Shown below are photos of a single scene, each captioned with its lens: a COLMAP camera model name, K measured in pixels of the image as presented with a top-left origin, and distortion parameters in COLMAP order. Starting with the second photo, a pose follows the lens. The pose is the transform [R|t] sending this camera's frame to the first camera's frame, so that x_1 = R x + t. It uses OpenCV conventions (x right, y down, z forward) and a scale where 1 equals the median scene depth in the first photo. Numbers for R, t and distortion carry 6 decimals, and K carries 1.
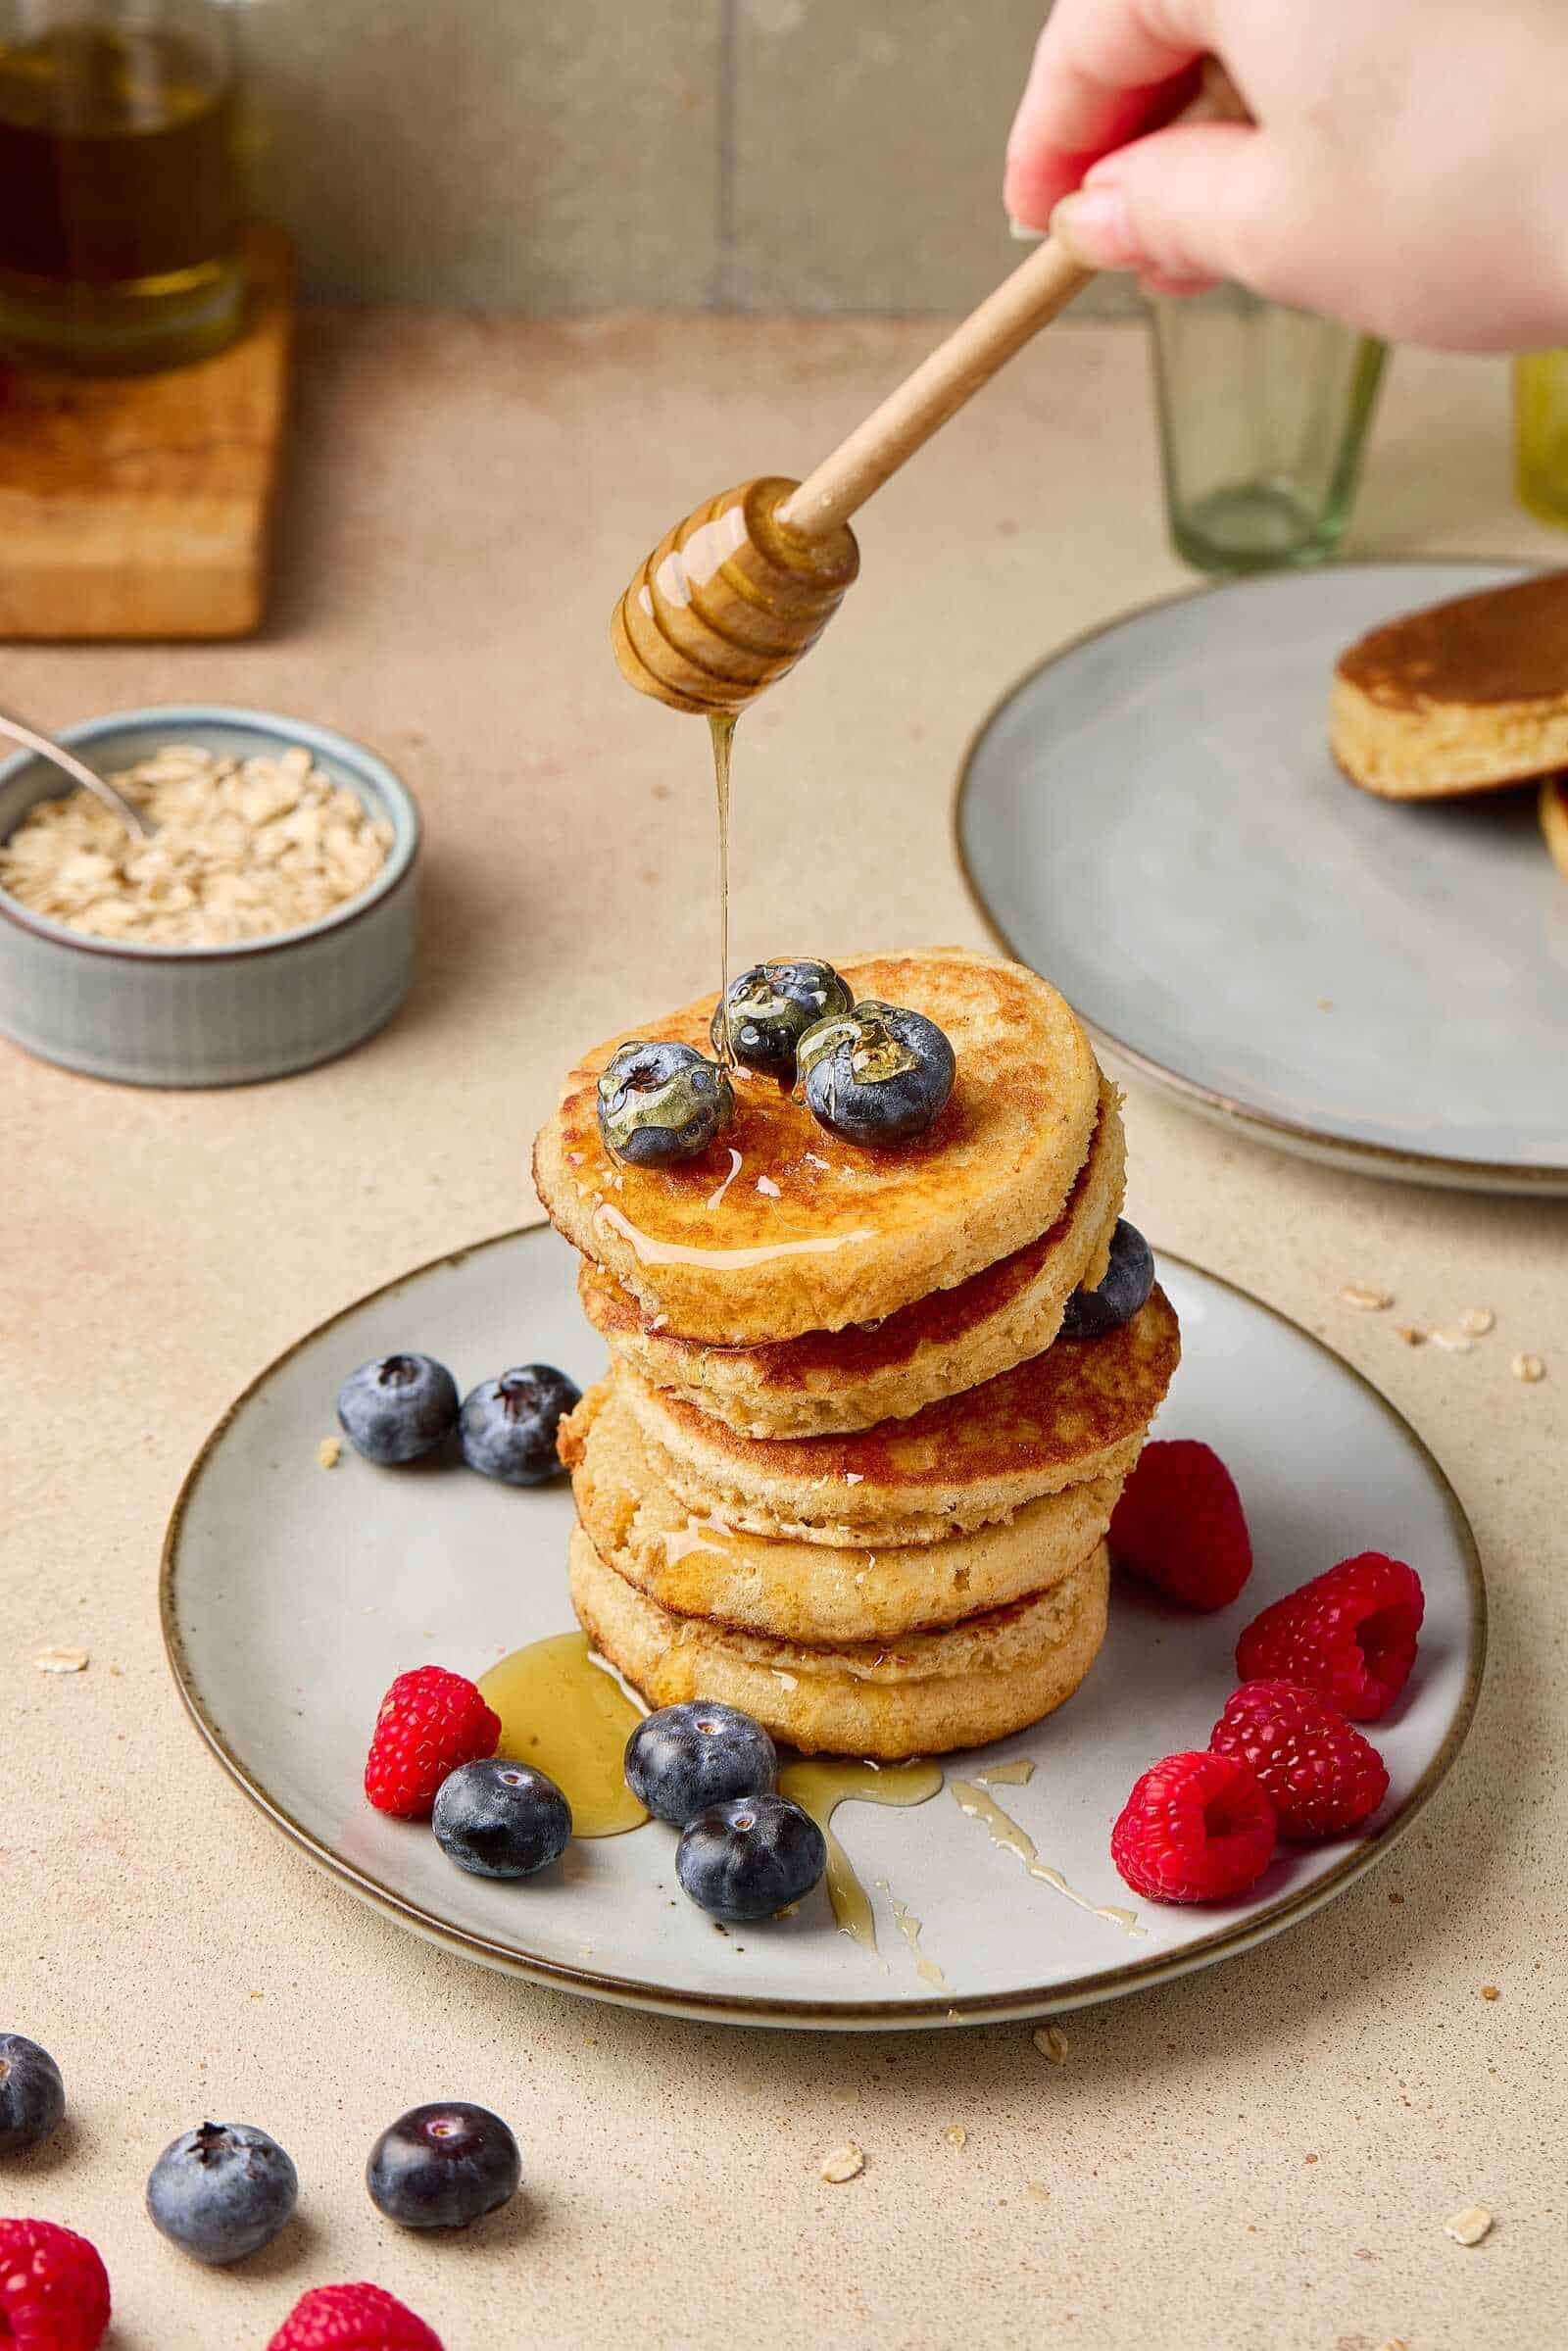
lens RADIAL K [[7185.3, 0, 945.1], [0, 7185.3, 864.5], [0, 0, 1]] dist [0.049647, 0.135114]
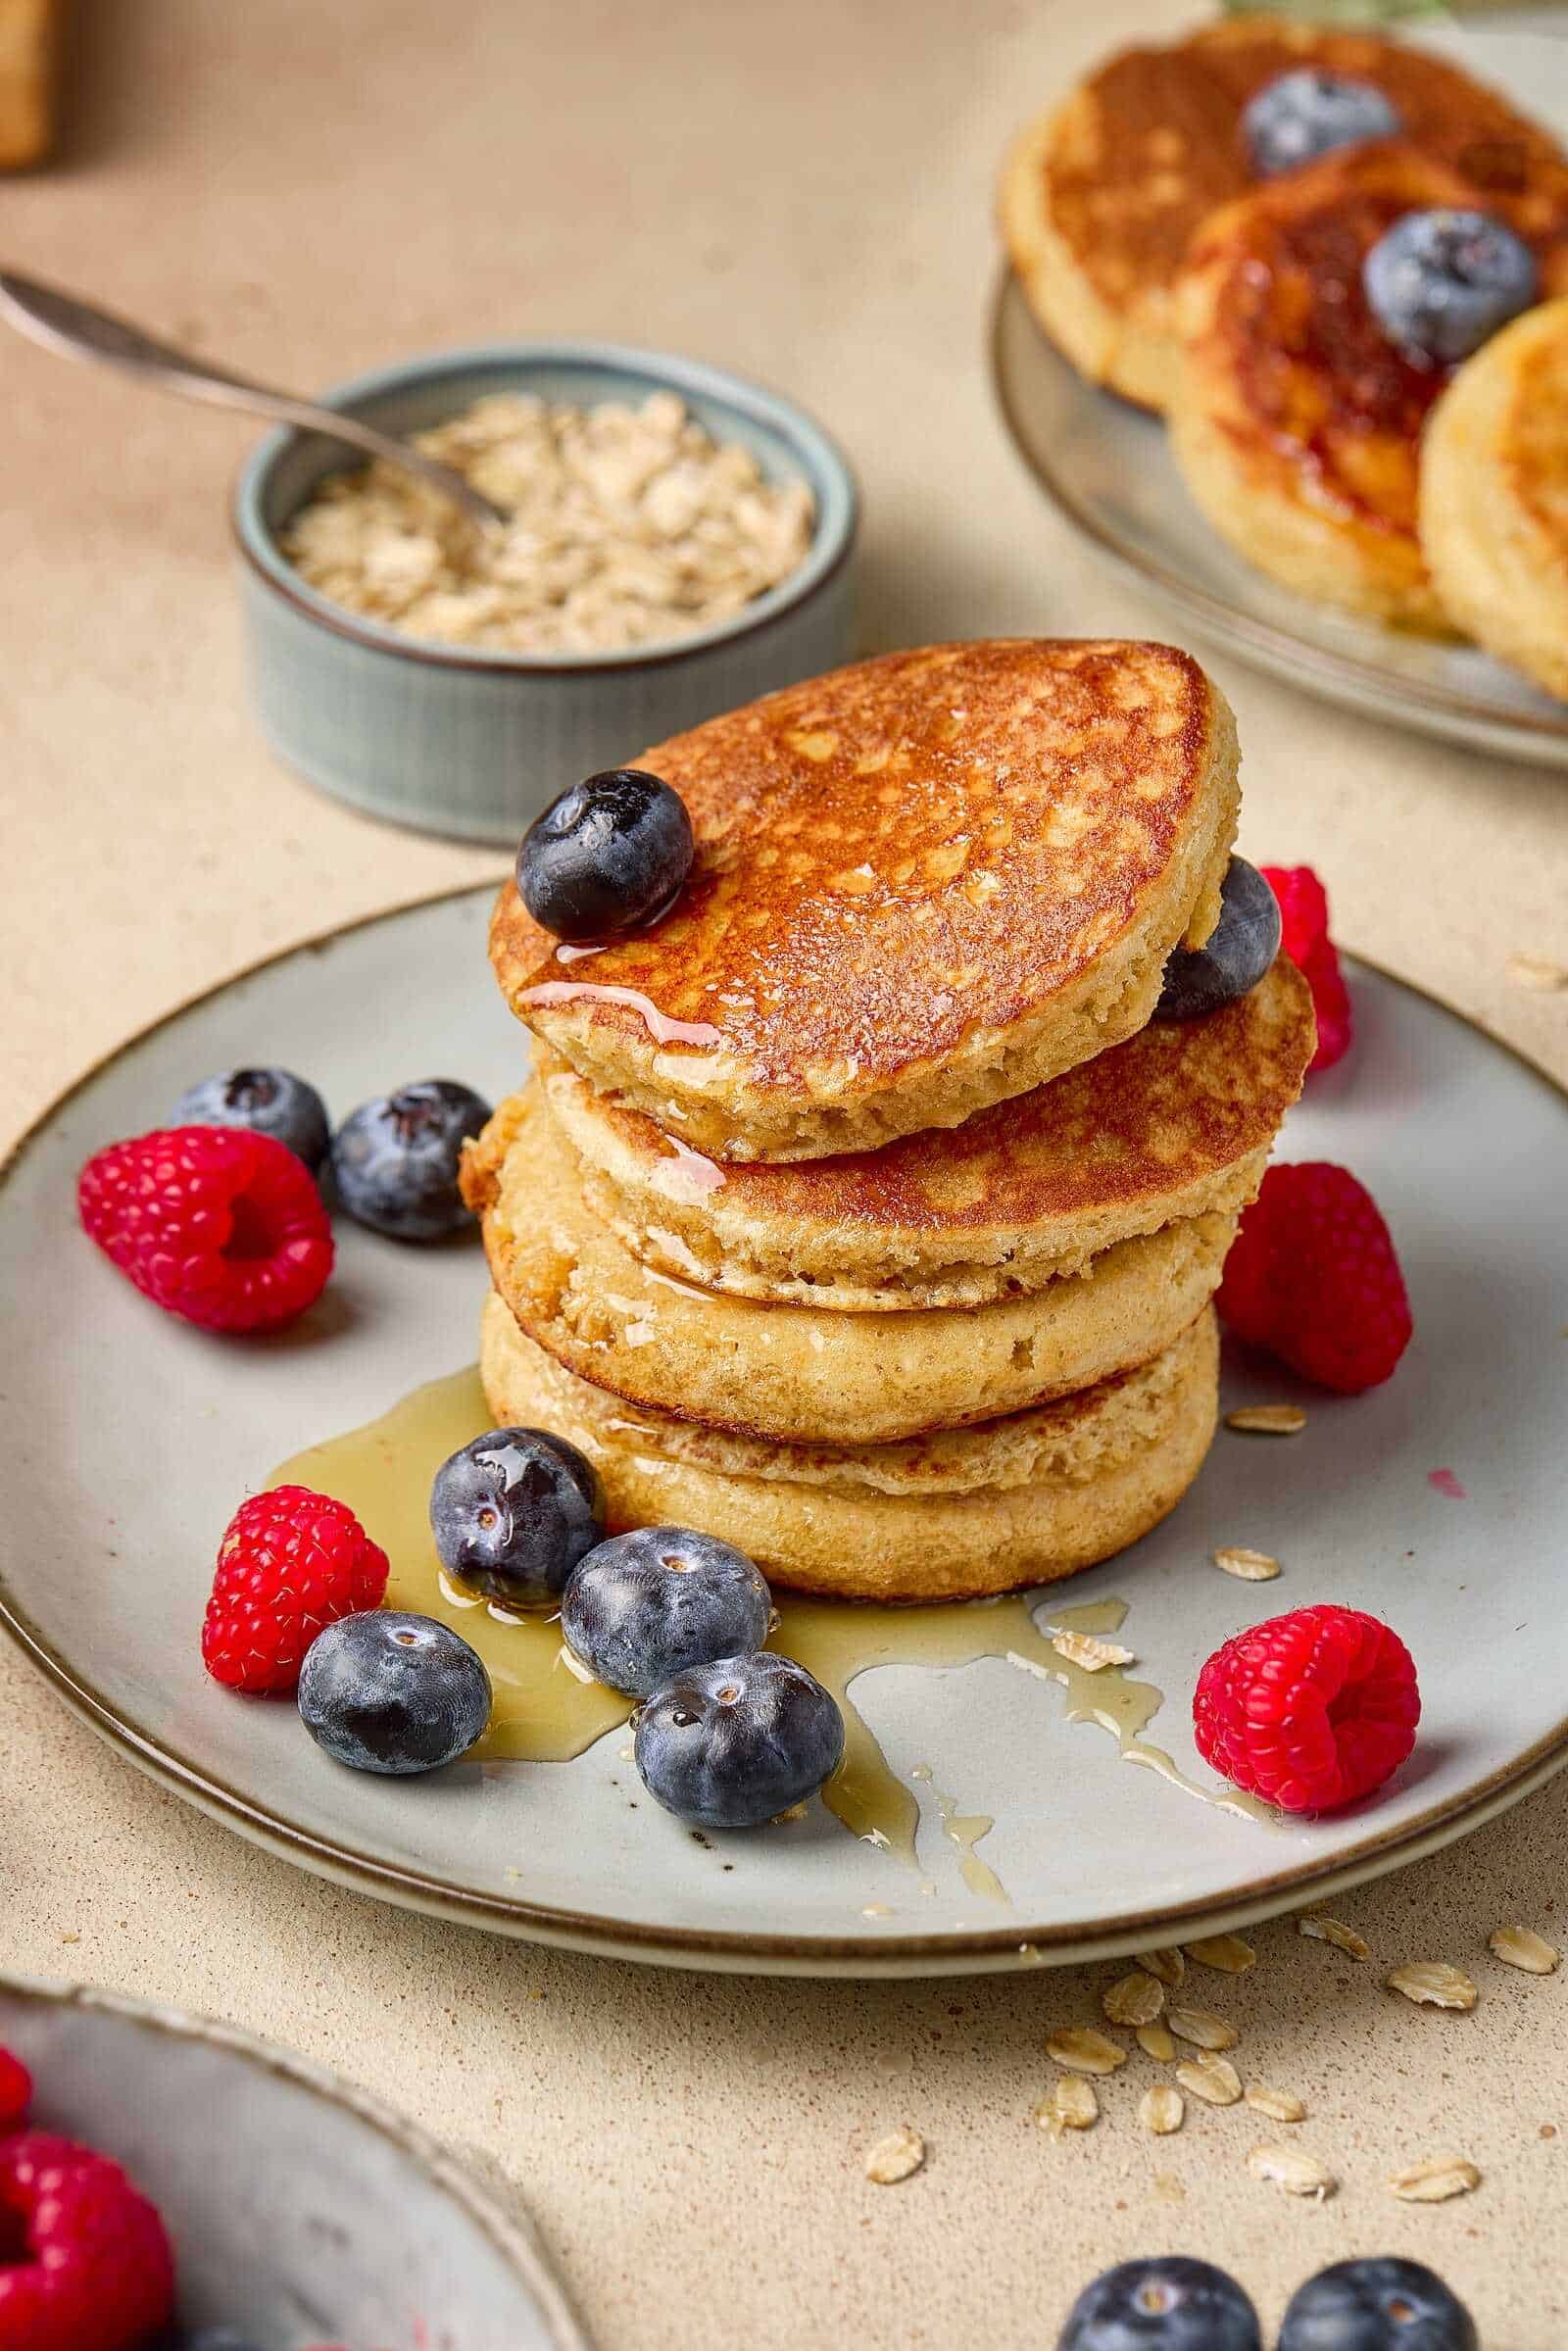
lens RADIAL K [[7381.0, 0, 892.1], [0, 7381.0, 1176.9], [0, 0, 1]] dist [0.088709, -0.504362]
pose [[0.999842, -0.016386, 0.006906, -0.015597], [0.015890, 0.997653, 0.066605, 0.031684], [-0.007981, -0.066484, 0.997756, 0.257595]]
